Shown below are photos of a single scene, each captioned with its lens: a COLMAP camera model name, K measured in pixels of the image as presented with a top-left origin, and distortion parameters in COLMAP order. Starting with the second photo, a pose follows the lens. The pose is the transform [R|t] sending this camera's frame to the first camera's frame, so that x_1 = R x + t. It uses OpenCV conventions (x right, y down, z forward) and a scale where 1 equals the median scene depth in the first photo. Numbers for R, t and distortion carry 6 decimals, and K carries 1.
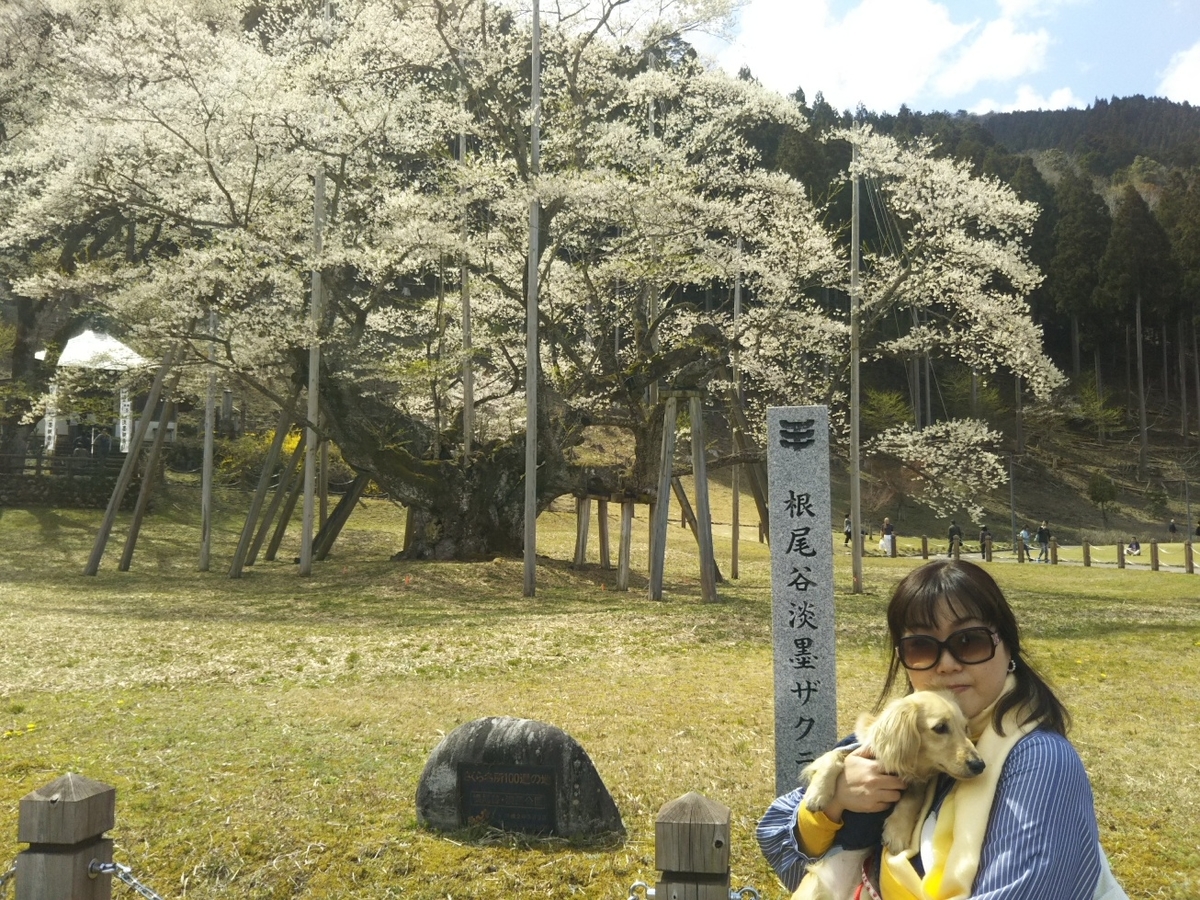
lens RADIAL K [[1037.6, 0, 600.0], [0, 1037.6, 450.0], [0, 0, 1]] dist [-0.038277, 0.005389]
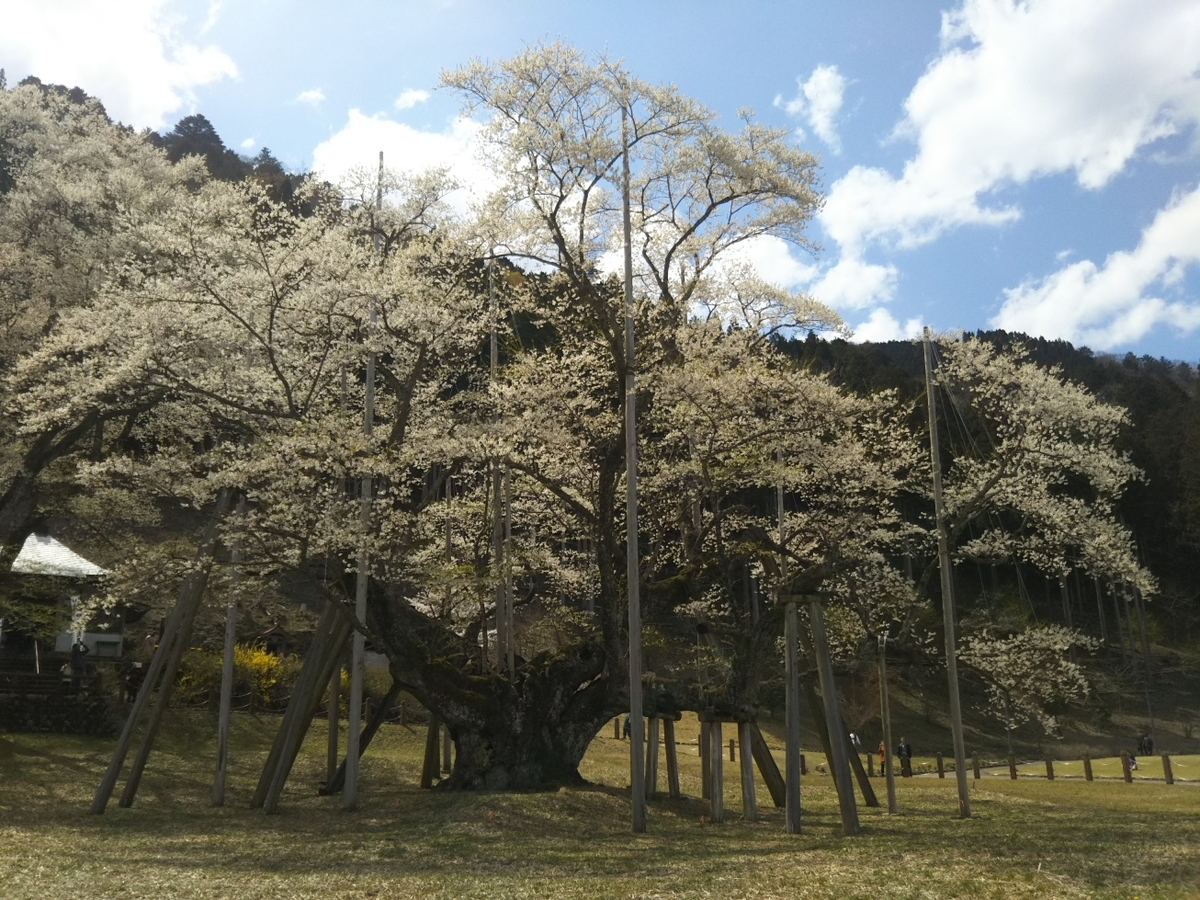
lens RADIAL K [[1048.0, 0, 600.0], [0, 1048.0, 450.0], [0, 0, 1]] dist [-0.043955, -0.000697]
pose [[0.994978, 0.014507, 0.099040, -0.159006], [0.006051, 0.978915, -0.204177, 0.003938], [-0.099914, 0.203751, 0.973911, 0.062730]]
